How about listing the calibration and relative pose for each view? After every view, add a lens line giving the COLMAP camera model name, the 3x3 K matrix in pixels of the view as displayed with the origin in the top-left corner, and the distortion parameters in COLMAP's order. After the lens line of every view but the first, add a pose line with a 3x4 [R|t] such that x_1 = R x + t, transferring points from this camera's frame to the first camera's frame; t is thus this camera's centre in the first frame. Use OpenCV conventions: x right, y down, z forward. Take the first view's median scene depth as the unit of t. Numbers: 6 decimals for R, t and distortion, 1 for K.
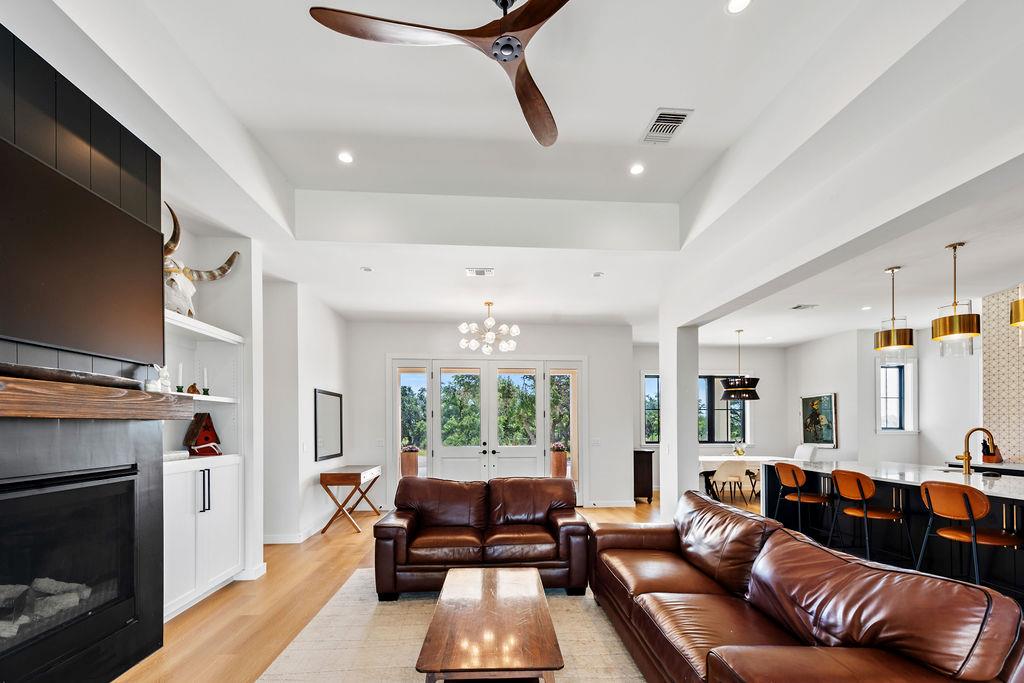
lens RADIAL K [[430.2, 0, 512.1], [0, 430.2, 423.3], [0, 0, 1]] dist [0.014673, -0.000305]
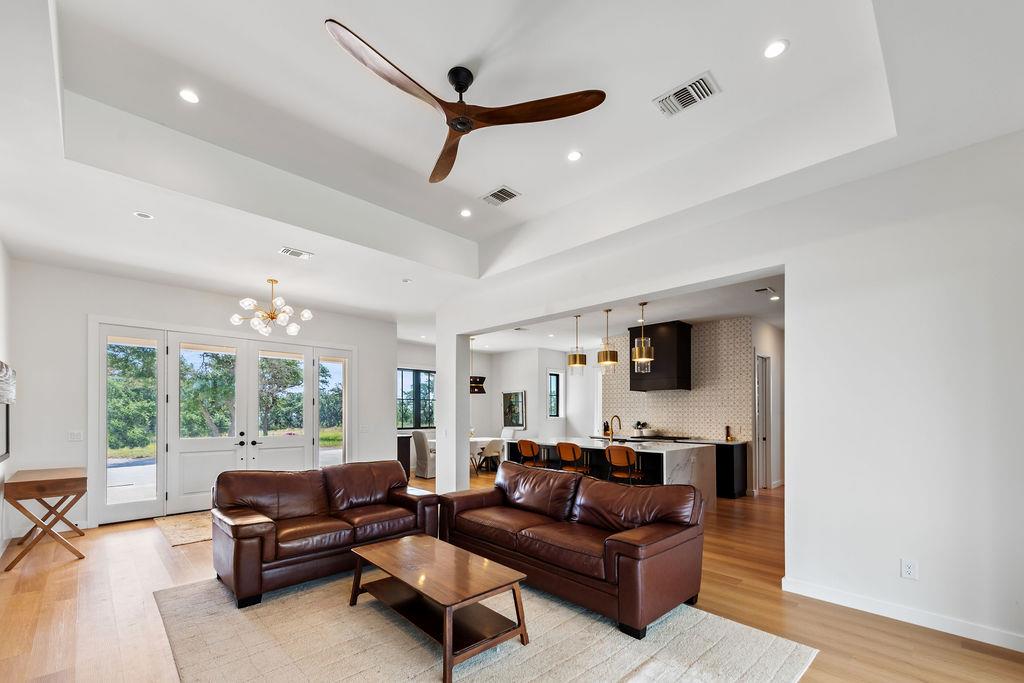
lens RADIAL K [[428.2, 0, 503.7], [0, 428.2, 407.5], [0, 0, 1]] dist [0.014607, -0.000078]
pose [[0.765309, 0.011477, 0.643560, -0.344692], [-0.006397, 0.999927, -0.010226, -0.000816], [-0.643631, 0.003709, 0.765327, -0.030810]]
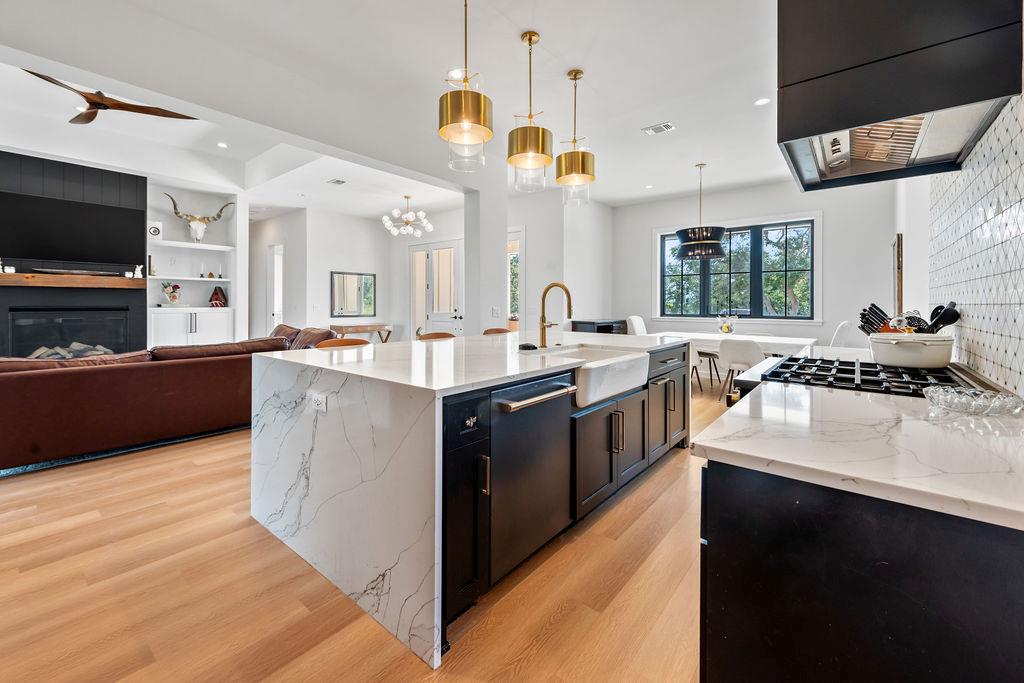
lens RADIAL K [[420.0, 0, 513.8], [0, 420.0, 305.0], [0, 0, 1]] dist [0.001094, 0.000099]
pose [[0.733305, 0.005331, -0.679879, 1.308173], [0.000613, 0.999964, 0.008502, 0.036093], [0.679900, -0.006651, 0.733275, 0.403825]]
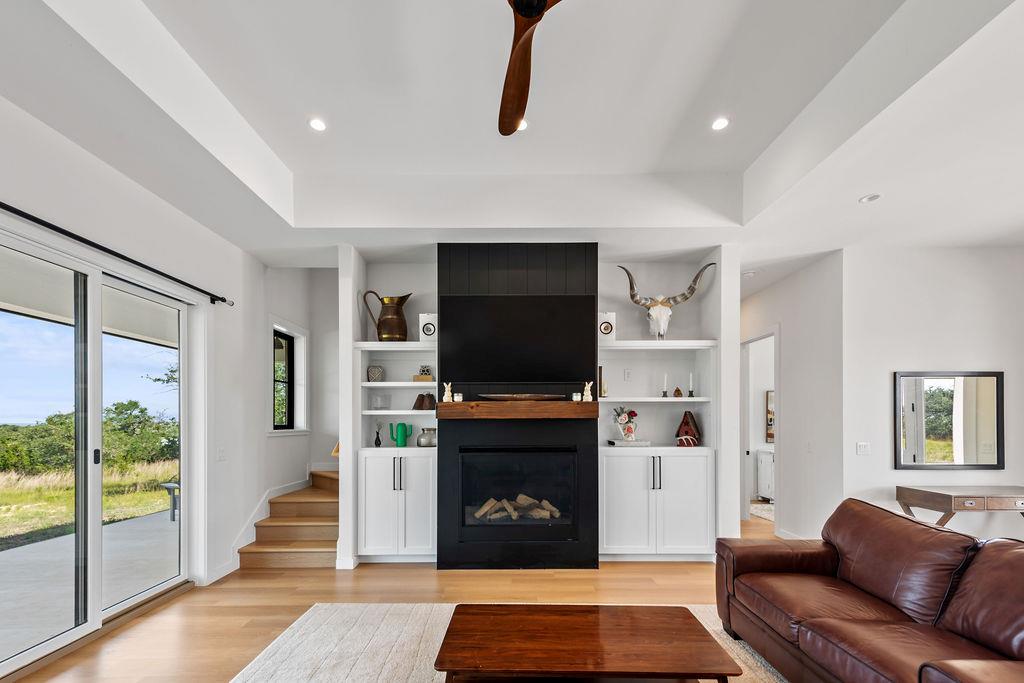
lens RADIAL K [[430.2, 0, 512.1], [0, 430.2, 423.3], [0, 0, 1]] dist [0.014673, -0.000305]
pose [[-0.063890, 0.002963, -0.997953, 0.413034], [0.007984, 0.999965, 0.002458, 0.001248], [0.997925, -0.007810, -0.063911, 0.474556]]
